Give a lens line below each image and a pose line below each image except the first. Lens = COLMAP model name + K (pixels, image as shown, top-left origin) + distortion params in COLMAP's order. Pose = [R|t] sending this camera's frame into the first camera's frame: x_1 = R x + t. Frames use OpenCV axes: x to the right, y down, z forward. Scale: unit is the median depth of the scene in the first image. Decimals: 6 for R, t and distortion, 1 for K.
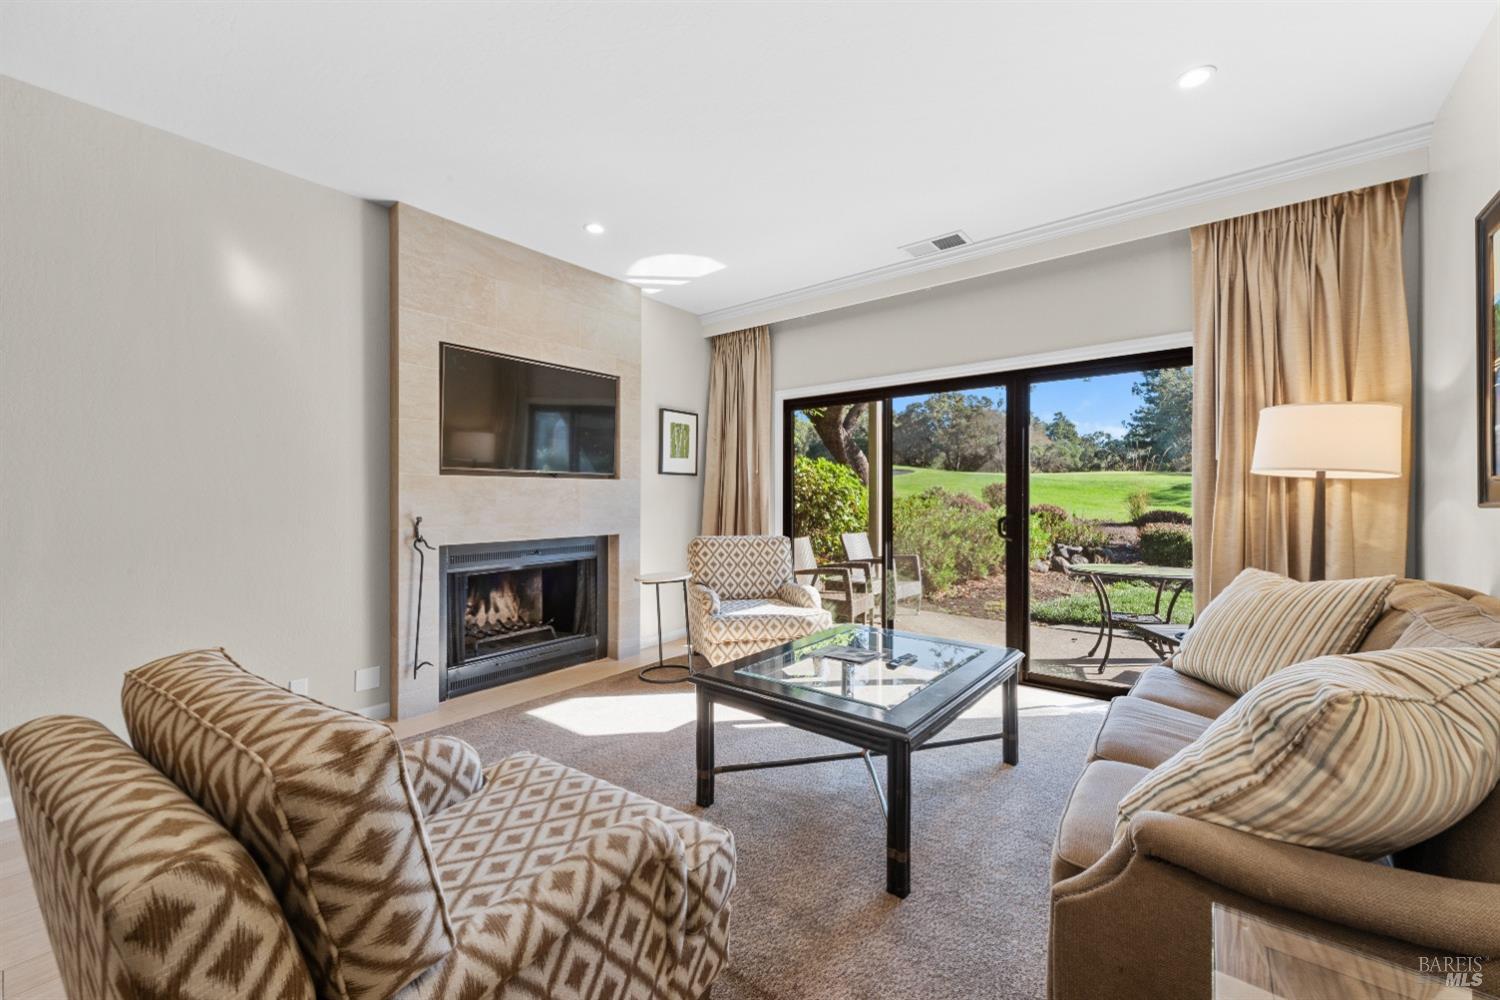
lens RADIAL K [[592.9, 0, 742.2], [0, 592.9, 494.2], [0, 0, 1]] dist [0.011763, -0.001529]
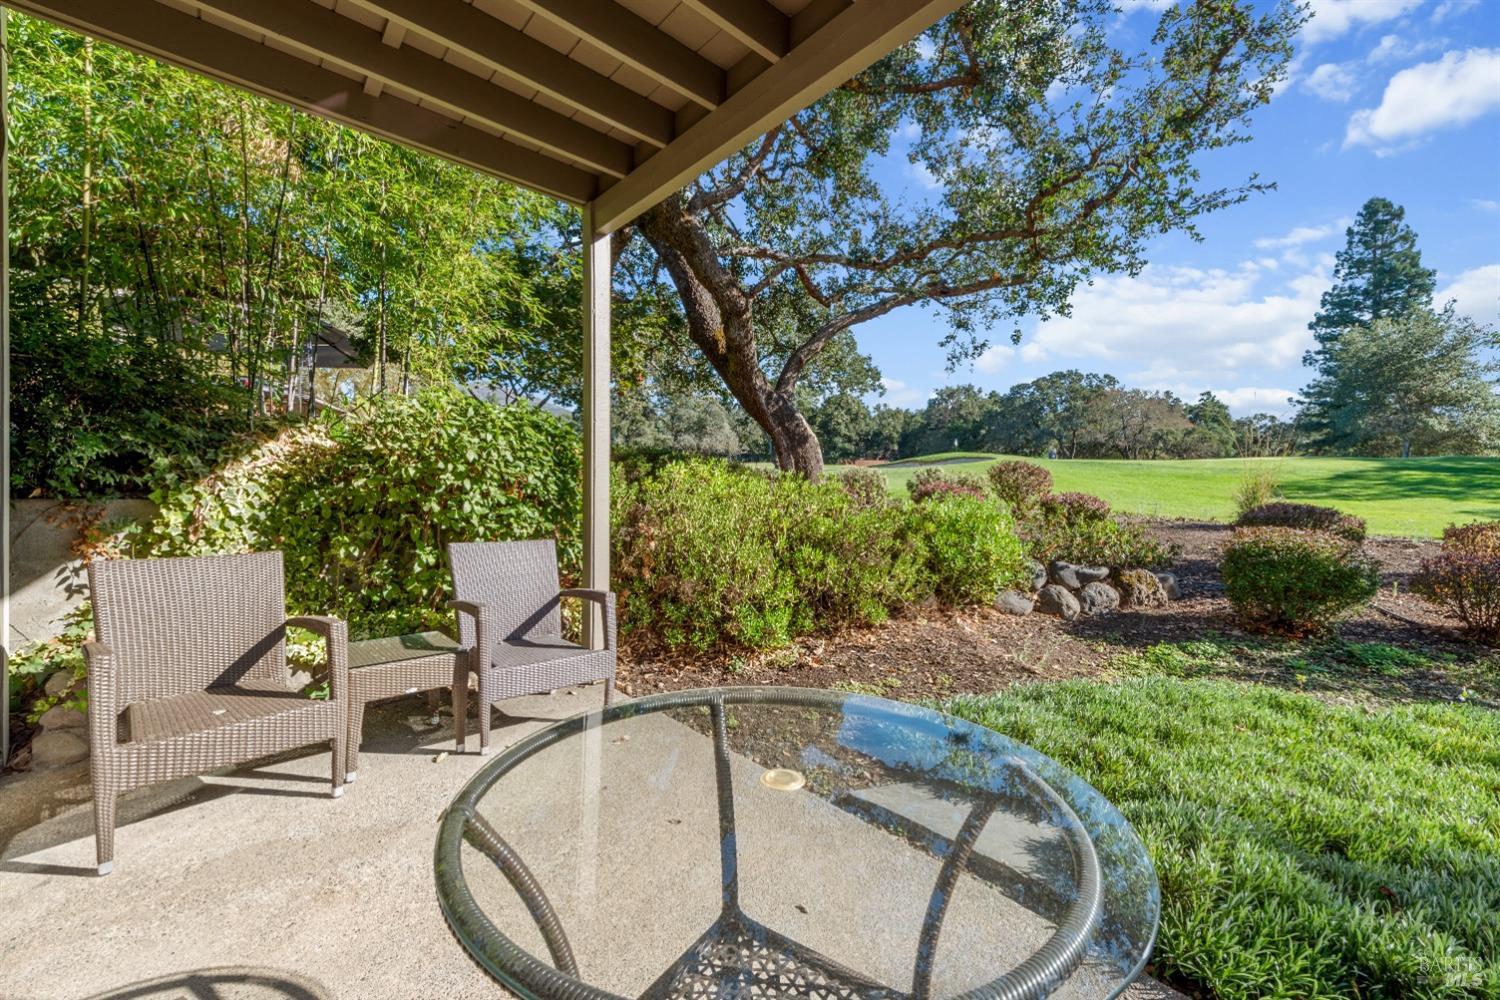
lens RADIAL K [[592.9, 0, 744.9], [0, 592.9, 497.4], [0, 0, 1]] dist [0.011763, -0.001529]
pose [[0.984553, 0.005111, -0.175015, 0.641405], [-0.002109, 0.999848, 0.017336, 0.026601], [0.175076, -0.016699, 0.984413, 0.763538]]
